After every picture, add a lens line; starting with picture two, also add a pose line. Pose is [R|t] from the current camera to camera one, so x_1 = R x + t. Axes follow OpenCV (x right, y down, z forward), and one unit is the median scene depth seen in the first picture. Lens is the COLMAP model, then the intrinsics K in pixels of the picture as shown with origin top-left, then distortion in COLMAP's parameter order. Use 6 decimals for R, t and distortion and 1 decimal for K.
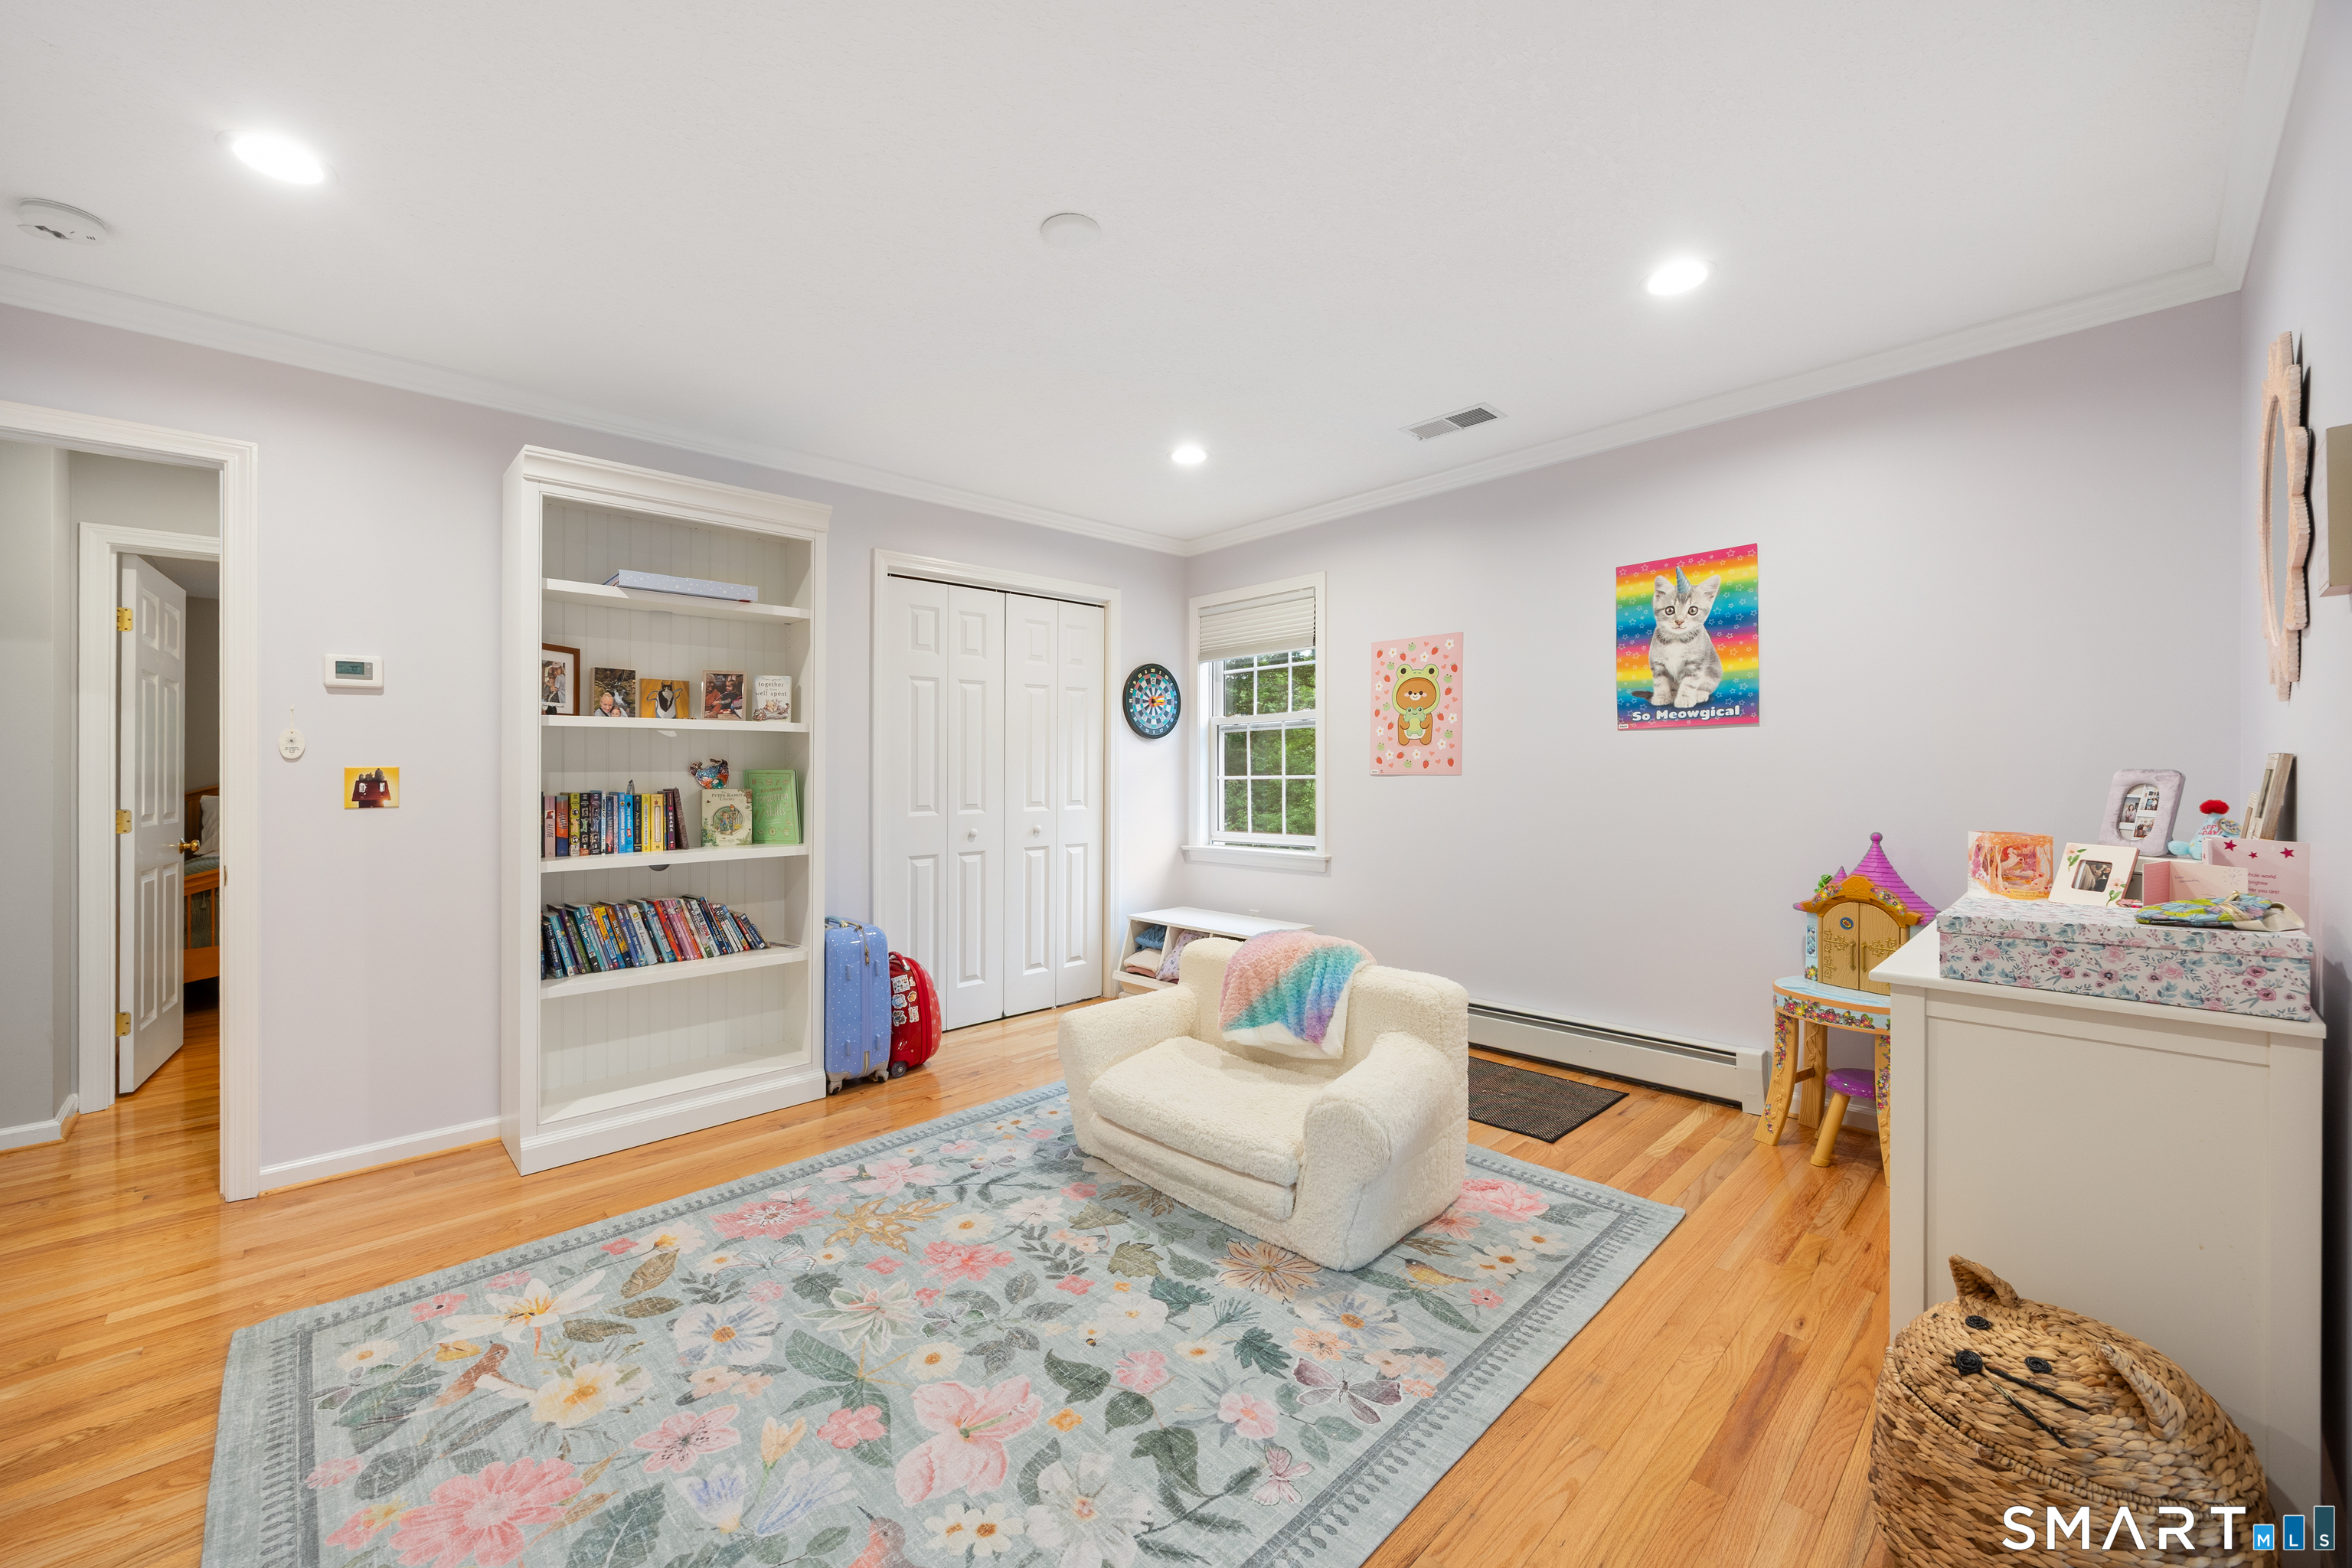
lens RADIAL K [[926.8, 0, 1172.9], [0, 926.8, 761.5], [0, 0, 1]] dist [-0.000844, -0.000071]
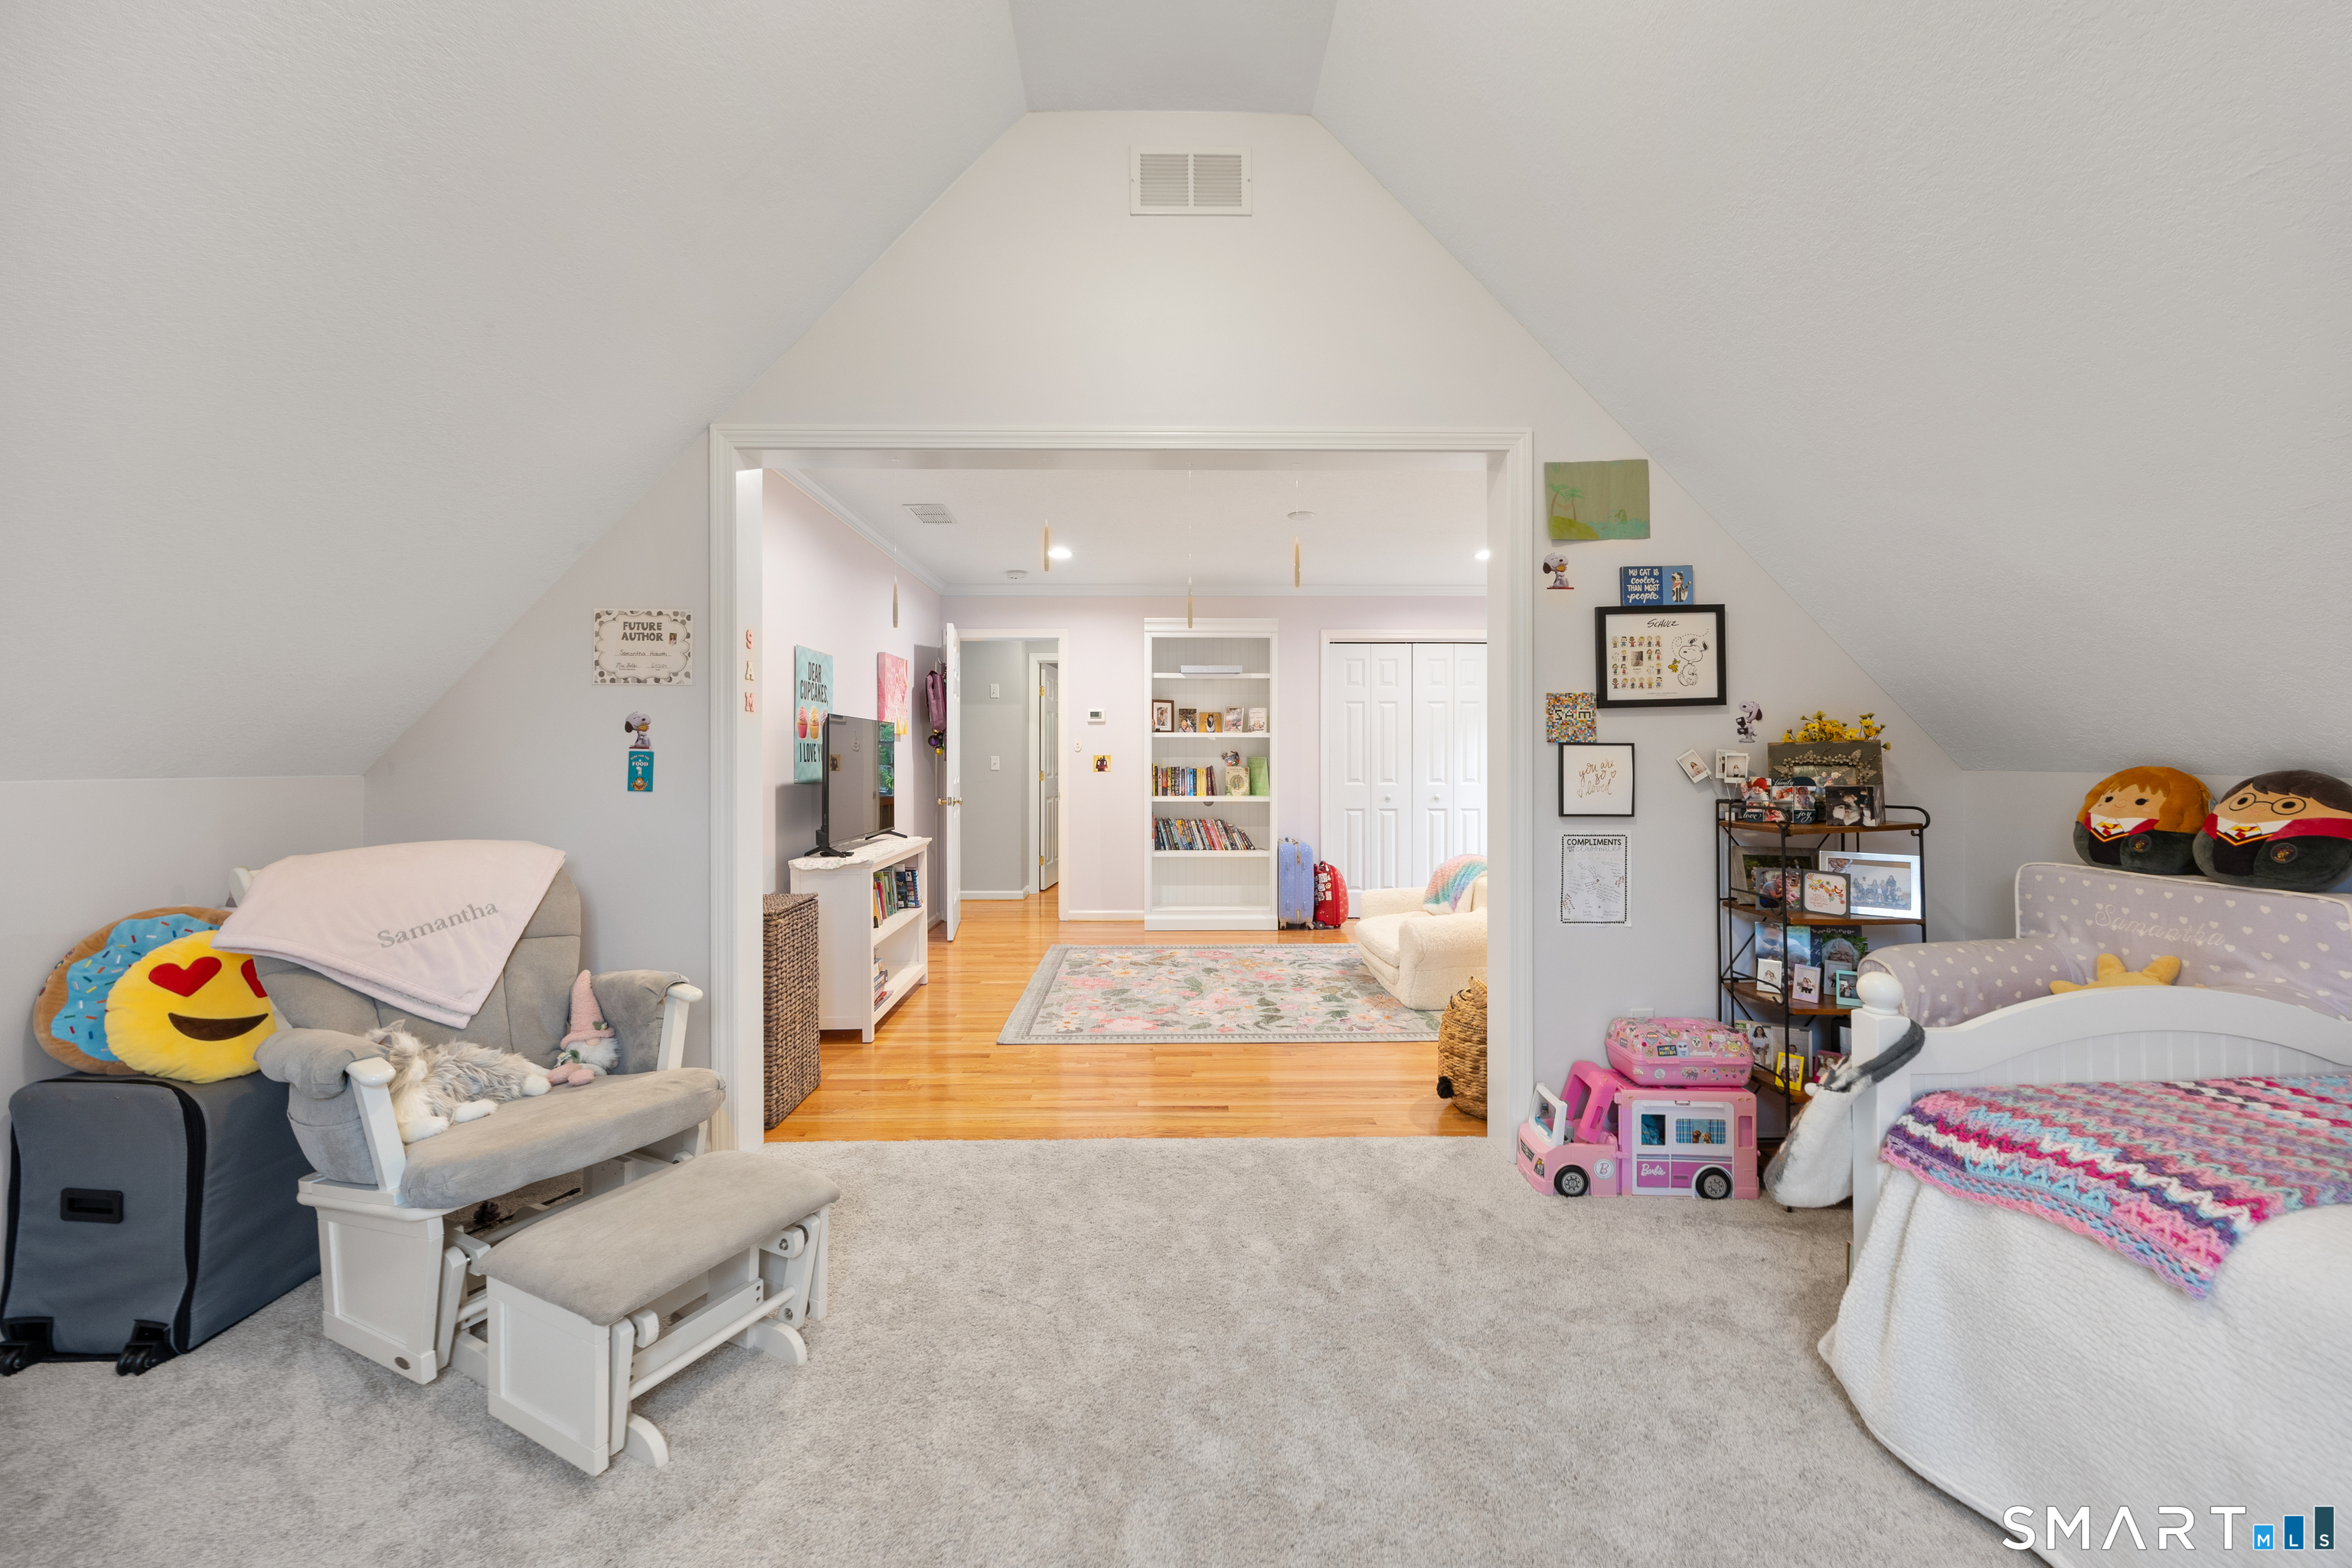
lens RADIAL K [[926.8, 0, 1172.9], [0, 926.8, 761.5], [0, 0, 1]] dist [-0.000844, -0.000071]
pose [[0.736930, 0.015421, -0.675793, 0.770495], [-0.000851, 0.999760, 0.021886, -0.024894], [0.675969, -0.015553, 0.736766, -0.557570]]
